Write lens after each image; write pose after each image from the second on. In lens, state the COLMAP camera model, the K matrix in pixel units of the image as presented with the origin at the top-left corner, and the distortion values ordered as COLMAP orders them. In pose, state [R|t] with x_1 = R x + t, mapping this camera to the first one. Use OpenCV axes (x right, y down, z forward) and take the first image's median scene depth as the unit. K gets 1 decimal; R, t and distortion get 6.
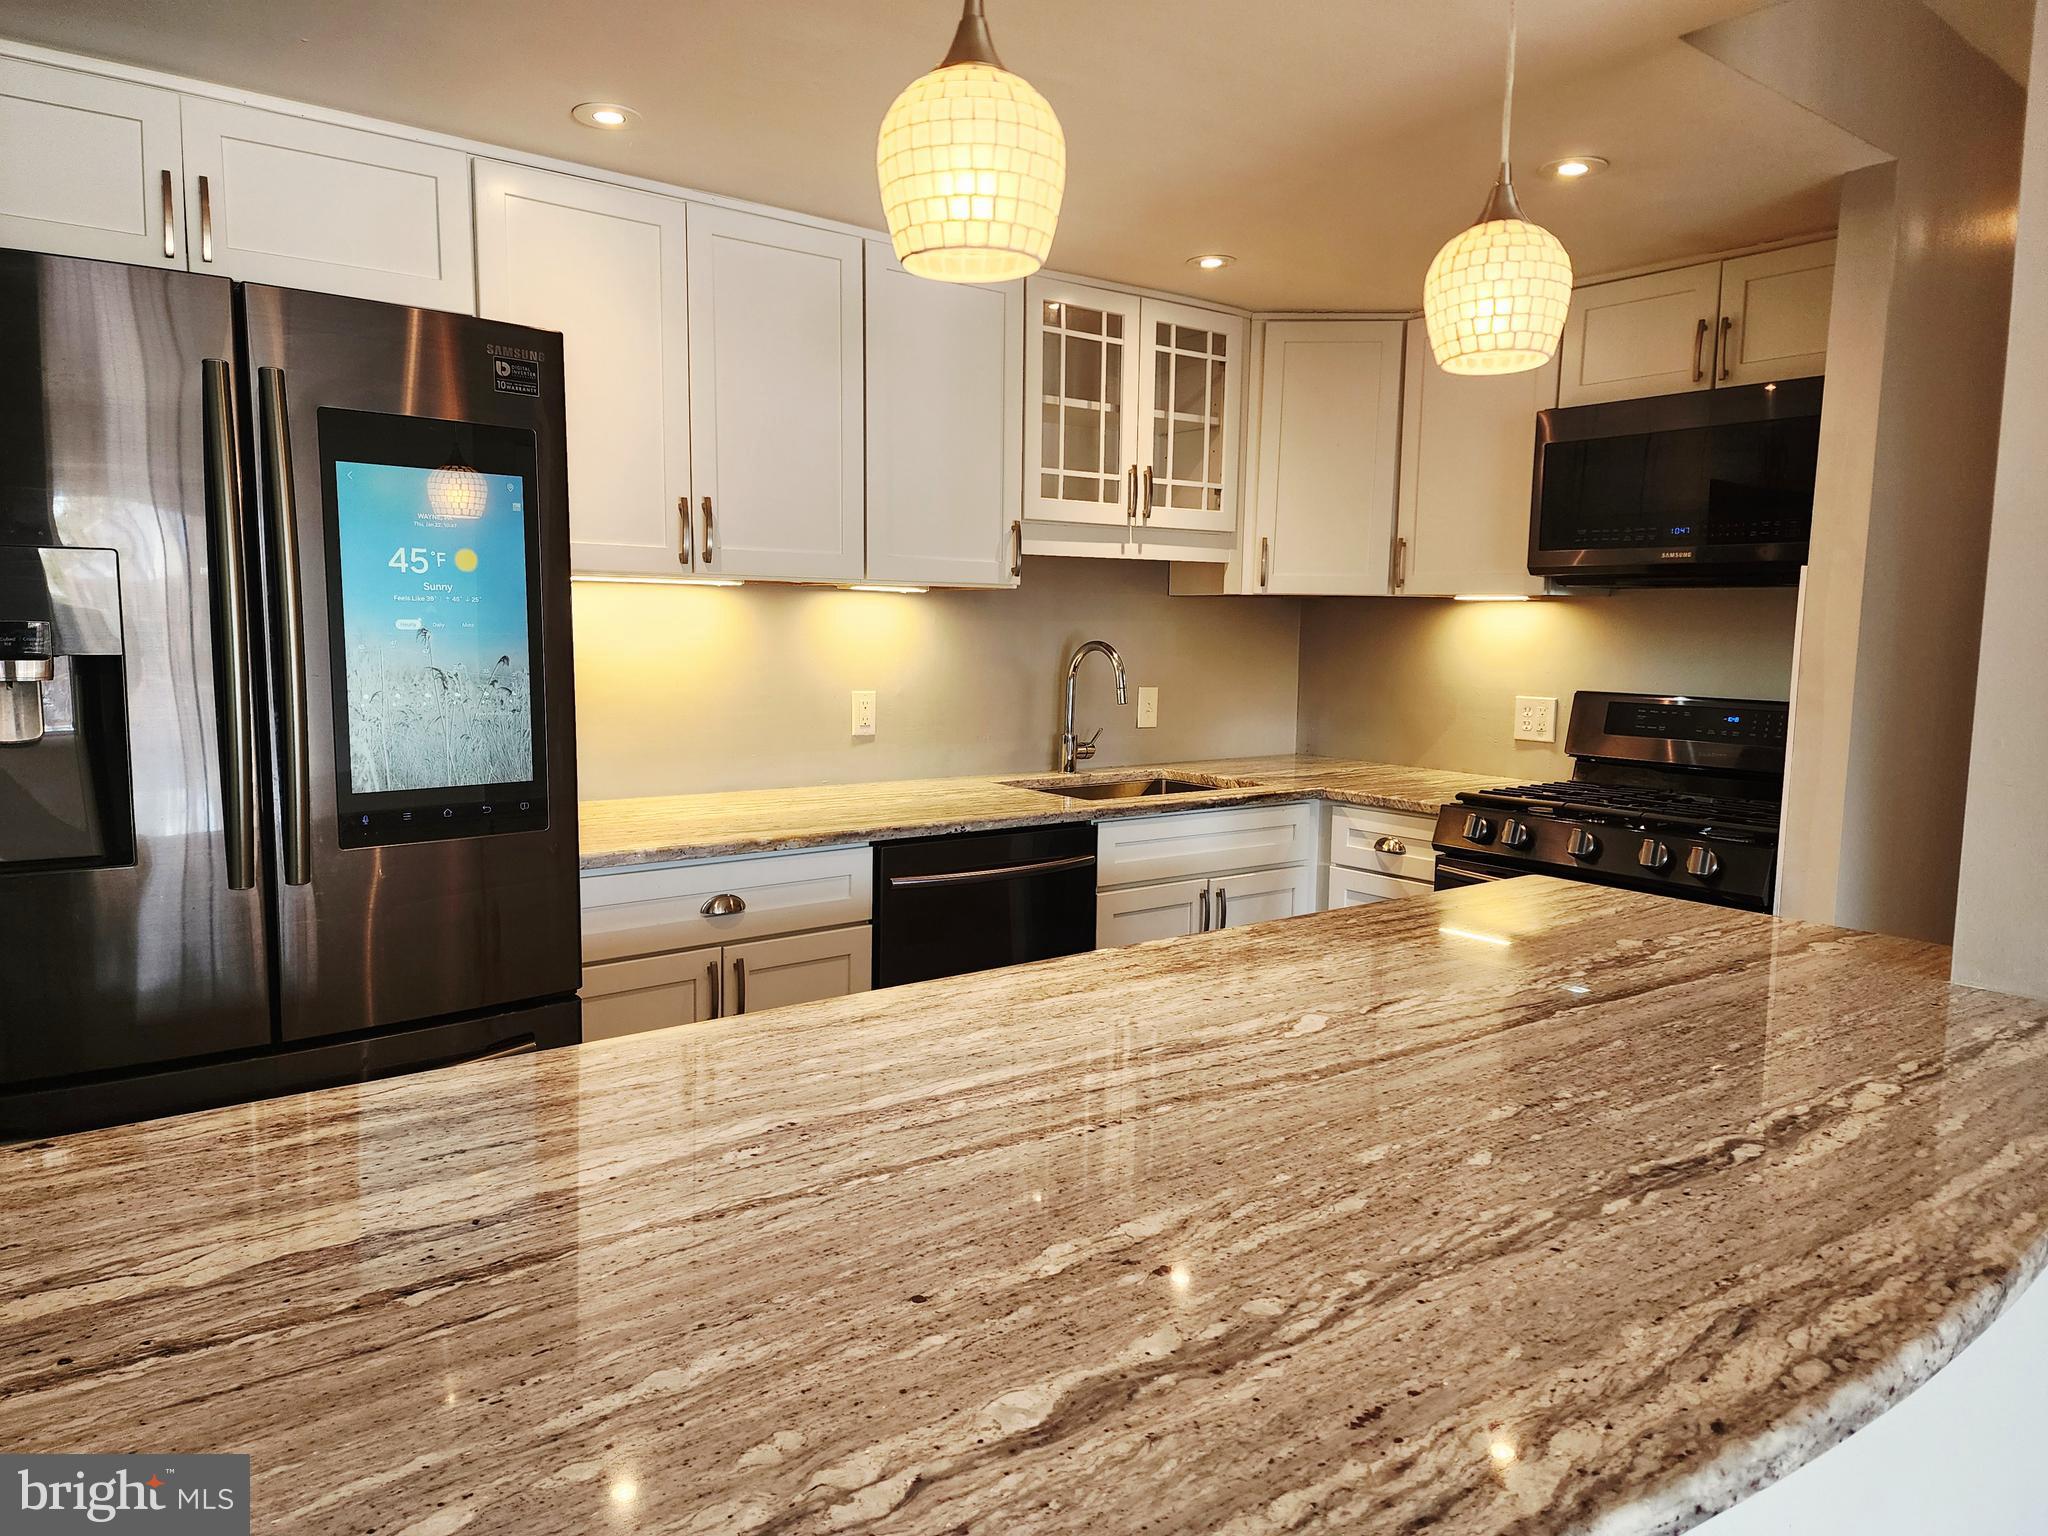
lens RADIAL K [[1411.8, 0, 1024.0], [0, 1411.8, 768.0], [0, 0, 1]] dist [0.070821, -0.062618]
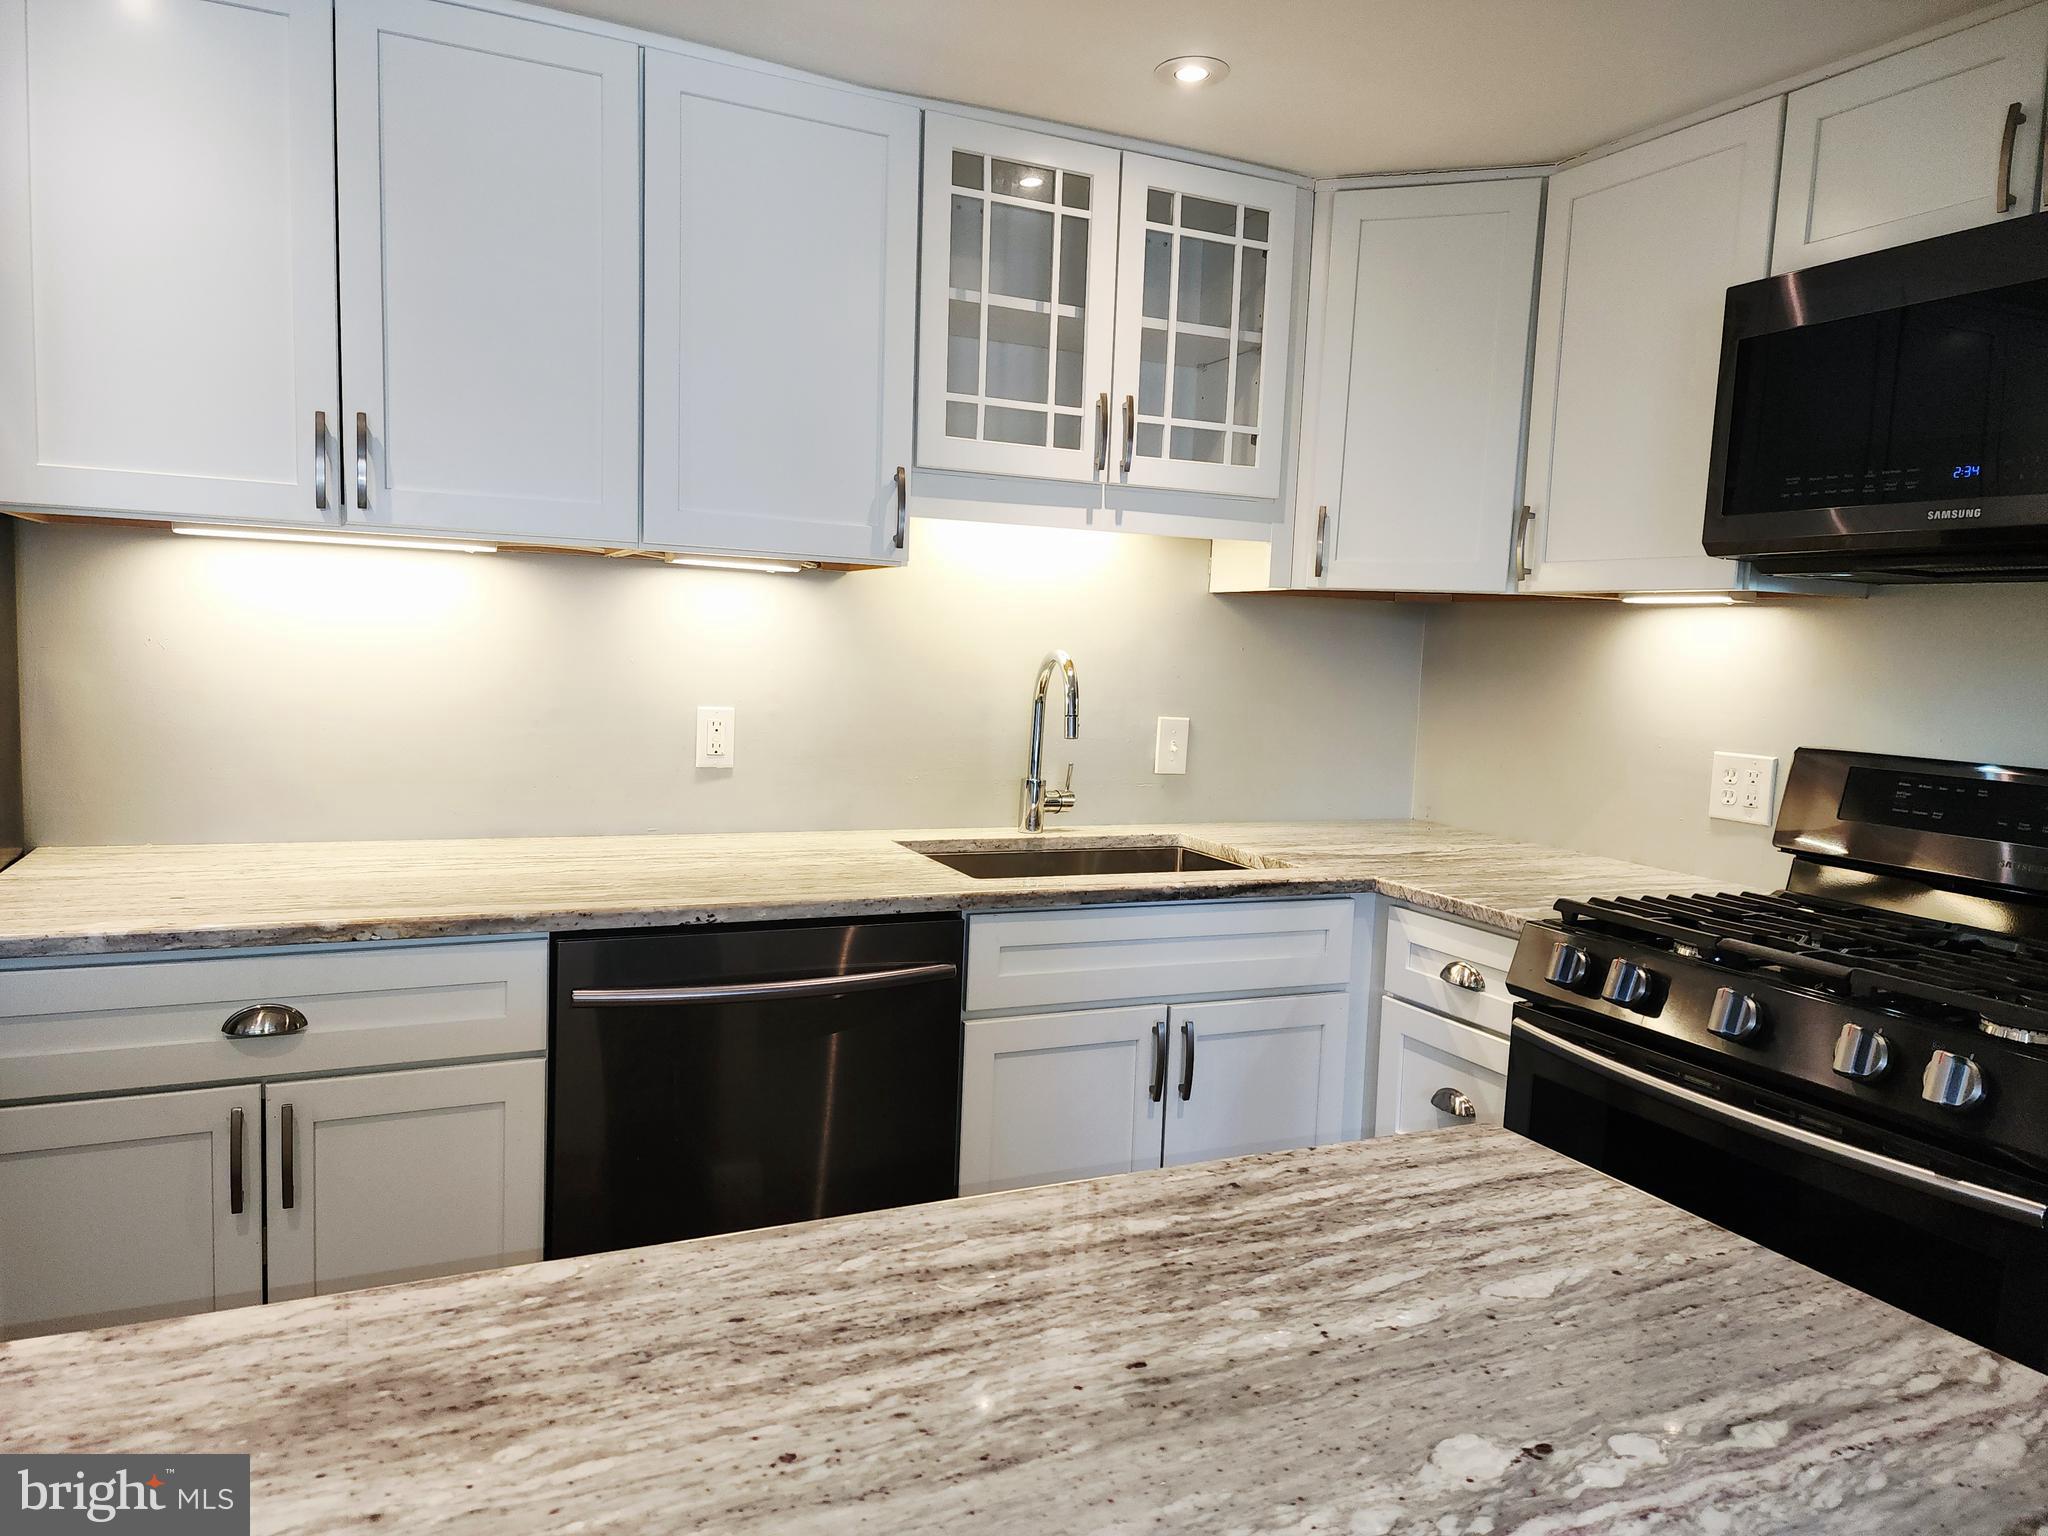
lens RADIAL K [[1411.8, 0, 1024.0], [0, 1411.8, 768.0], [0, 0, 1]] dist [0.070821, -0.062618]
pose [[0.975776, 0.042690, -0.214566, 0.206281], [-0.047450, 0.998728, -0.017081, -0.019067], [0.213564, 0.026848, 0.976560, 0.338087]]
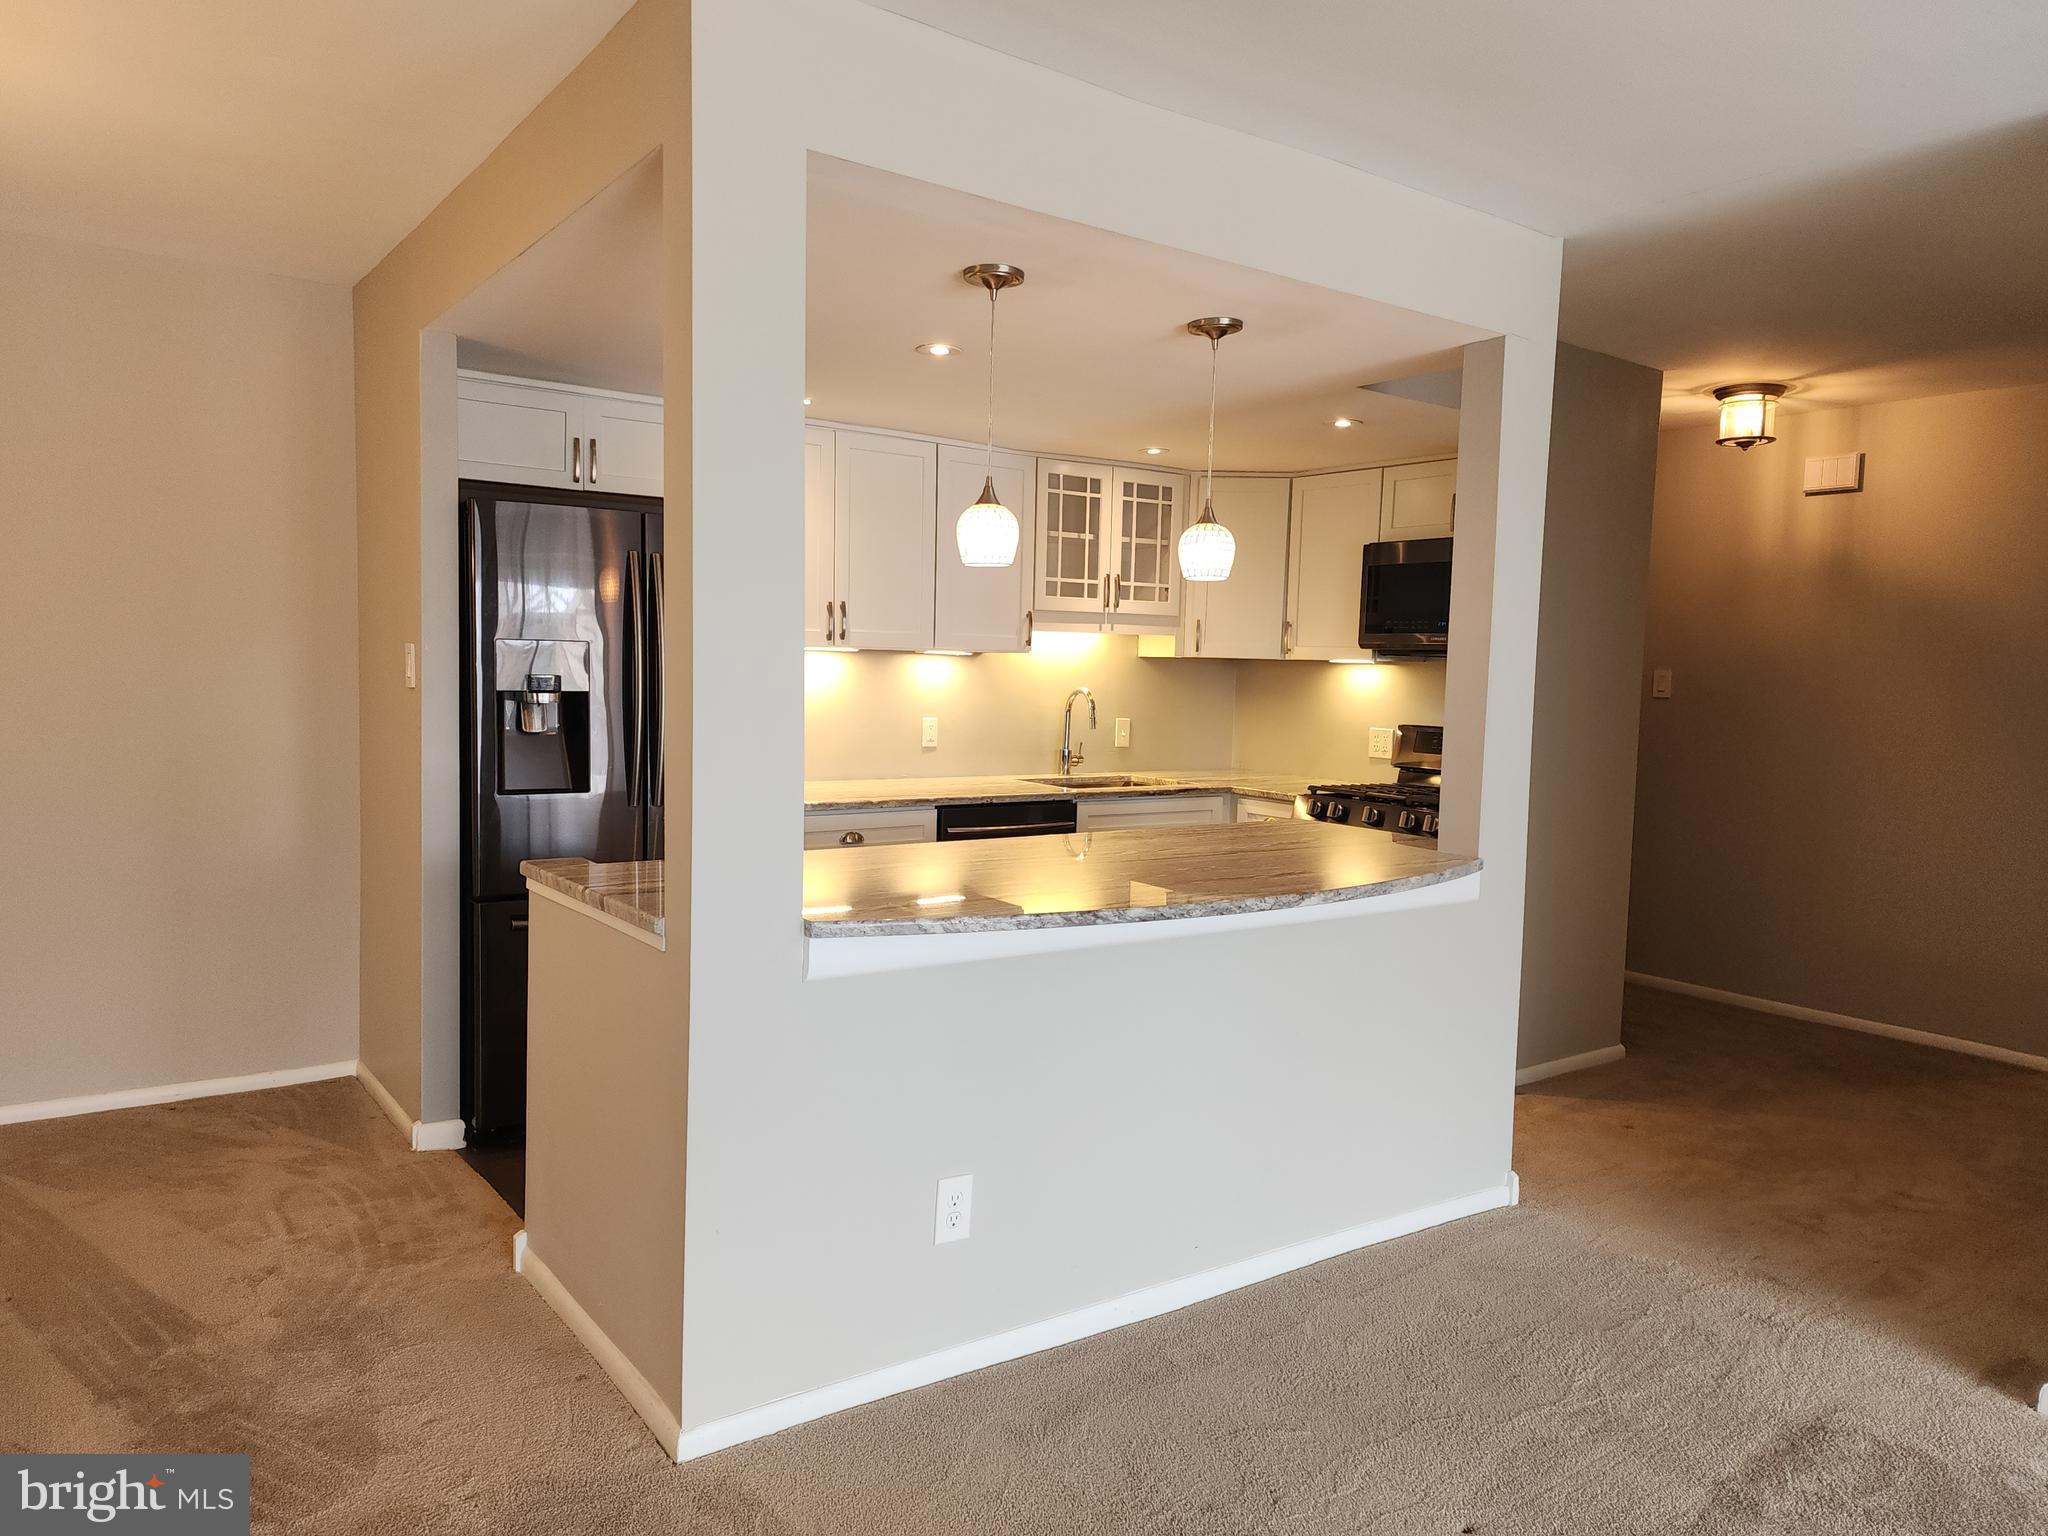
lens RADIAL K [[1411.8, 0, 1024.0], [0, 1411.8, 768.0], [0, 0, 1]] dist [0.070821, -0.062618]
pose [[0.999405, 0.012276, -0.032232, 0.040860], [-0.013283, 0.999424, -0.031223, 0.048753], [0.031830, 0.031633, 0.998993, -0.559777]]
